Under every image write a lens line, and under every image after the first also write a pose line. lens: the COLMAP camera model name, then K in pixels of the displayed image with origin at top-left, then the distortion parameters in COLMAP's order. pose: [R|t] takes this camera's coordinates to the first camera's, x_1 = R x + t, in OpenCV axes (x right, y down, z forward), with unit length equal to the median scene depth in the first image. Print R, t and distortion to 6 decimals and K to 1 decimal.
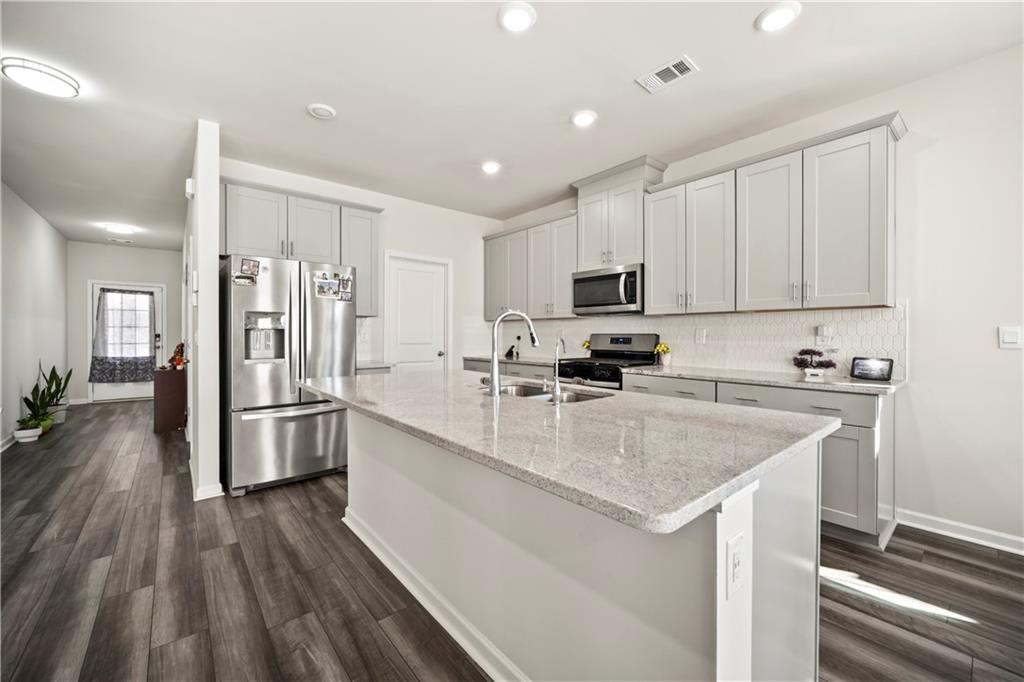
lens RADIAL K [[404.6, 0, 516.8], [0, 404.6, 336.9], [0, 0, 1]] dist [-0.009821, -0.000258]
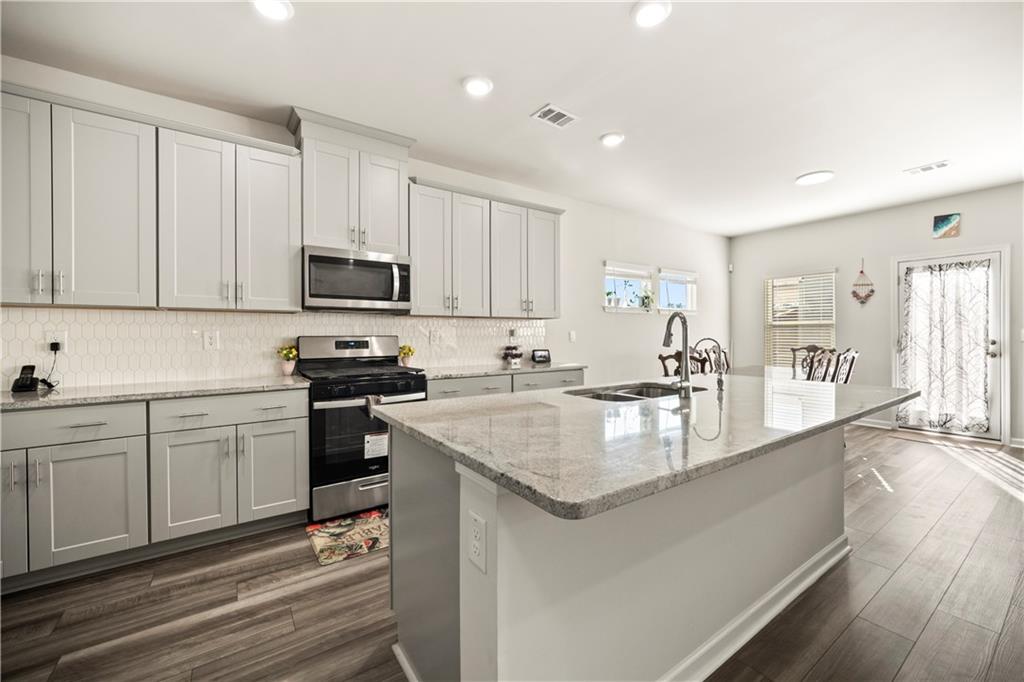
lens RADIAL K [[404.6, 0, 513.0], [0, 404.6, 333.8], [0, 0, 1]] dist [-0.009821, -0.000258]
pose [[0.101071, 0.002153, 0.994877, -0.553970], [0.013230, 0.999906, -0.003508, -0.005414], [-0.994791, 0.013517, 0.101033, 0.673673]]
